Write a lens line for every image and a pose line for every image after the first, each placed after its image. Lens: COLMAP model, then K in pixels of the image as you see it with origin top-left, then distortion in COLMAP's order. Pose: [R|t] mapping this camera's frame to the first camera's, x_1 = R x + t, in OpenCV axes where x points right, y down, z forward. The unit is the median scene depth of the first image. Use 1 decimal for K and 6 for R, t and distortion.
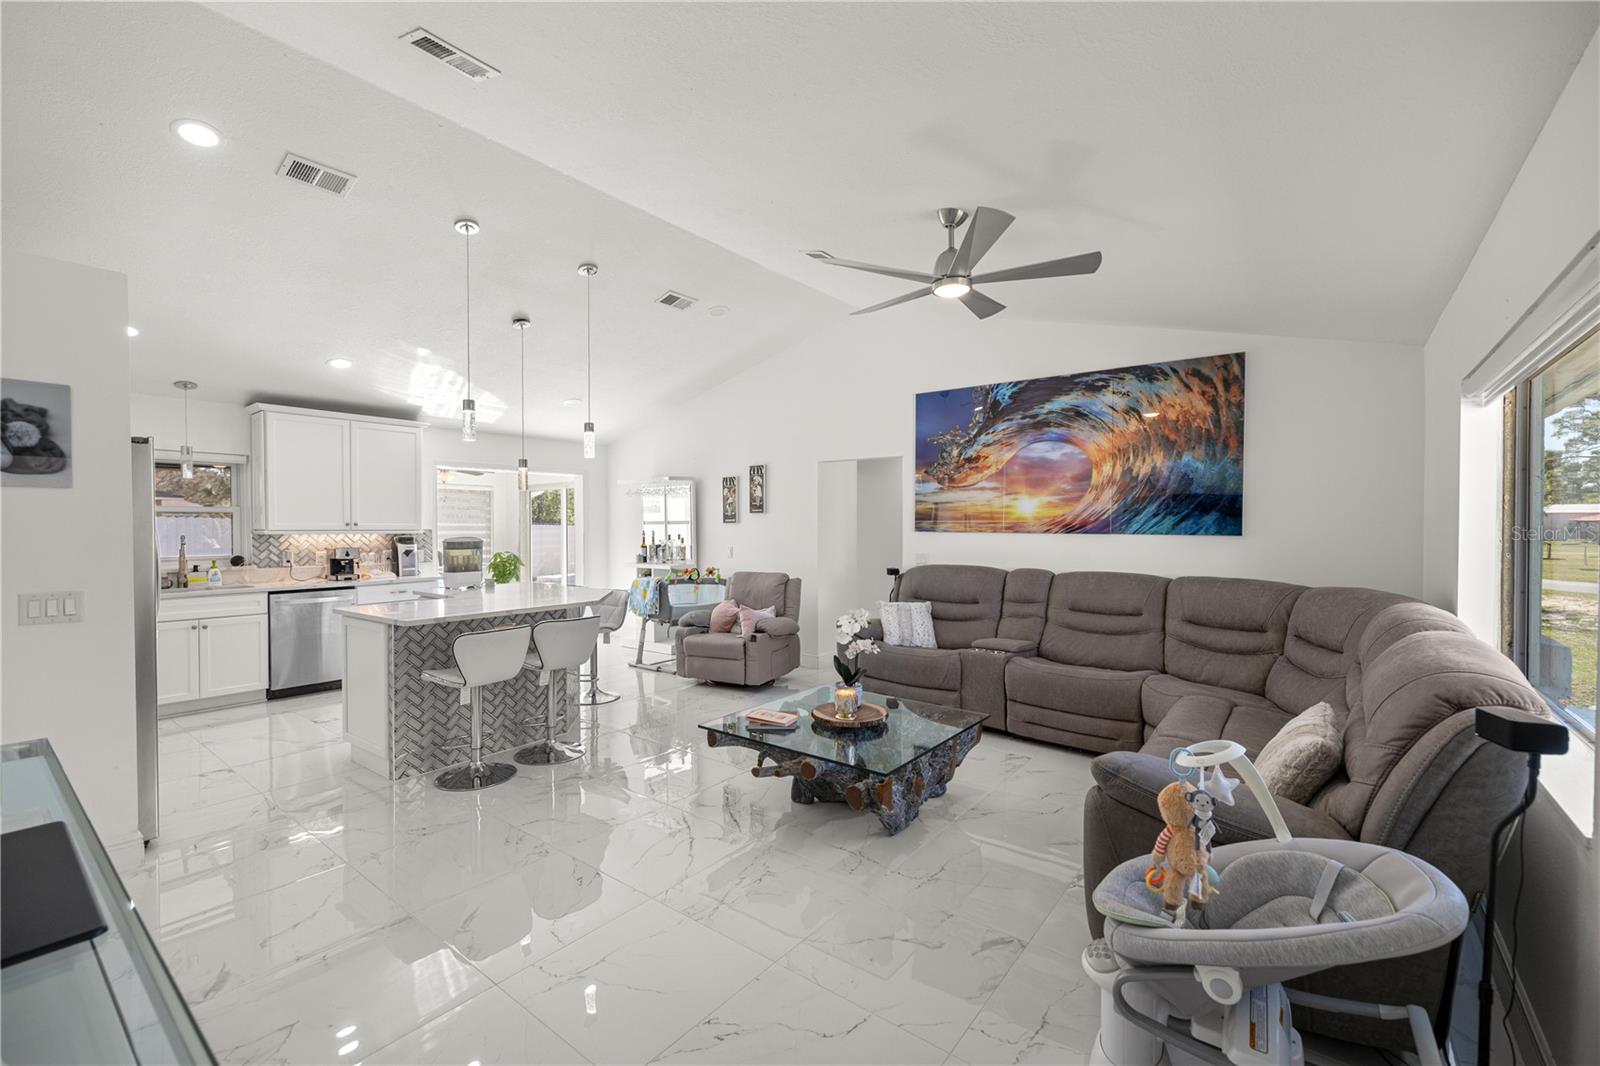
lens RADIAL K [[671.7, 0, 800.0], [0, 671.7, 533.0], [0, 0, 1]] dist [-0.002054, -0.000338]
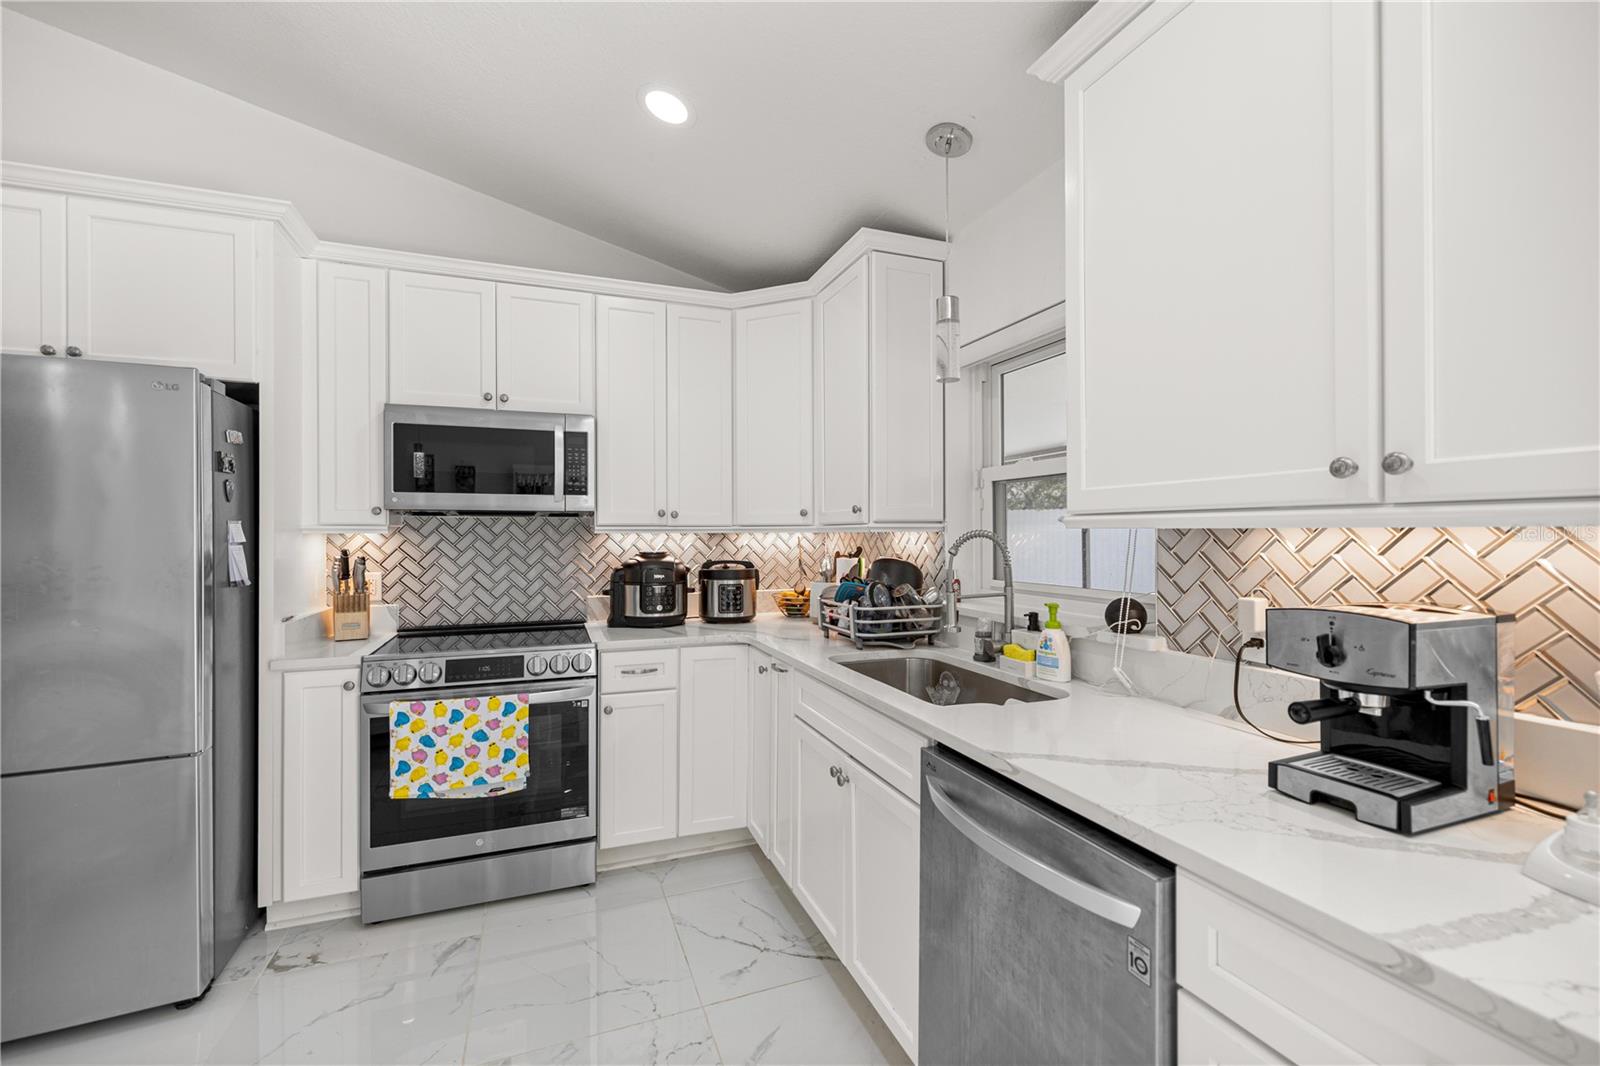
lens RADIAL K [[671.8, 0, 798.4], [0, 671.8, 531.1], [0, 0, 1]] dist [-0.001683, 0.000078]
pose [[-0.520956, 0.000739, -0.853583, -0.521787], [-0.004760, 0.999982, 0.003770, 0.003065], [0.853570, 0.006027, -0.520943, 1.089760]]
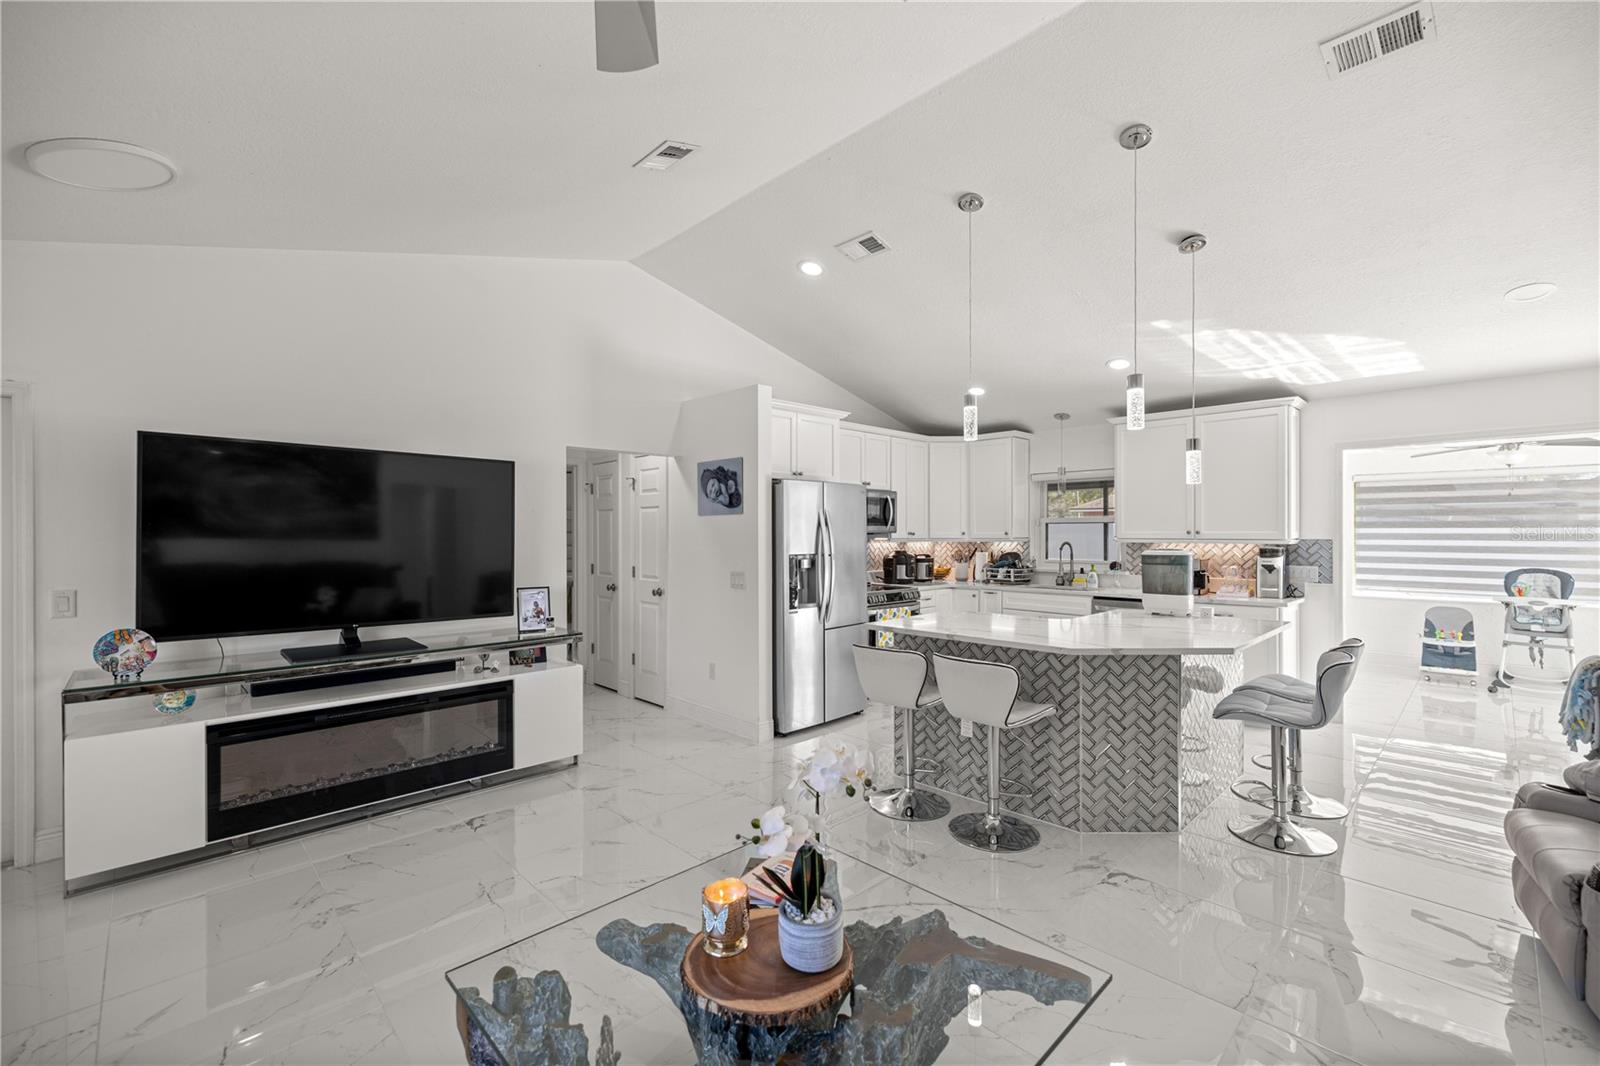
lens RADIAL K [[671.7, 0, 800.0], [0, 671.7, 533.0], [0, 0, 1]] dist [-0.002054, -0.000338]
pose [[-0.146375, 0.001641, -0.989228, 0.327357], [-0.008820, 0.999957, 0.002963, -0.011427], [0.989190, 0.009158, -0.146354, 0.690730]]
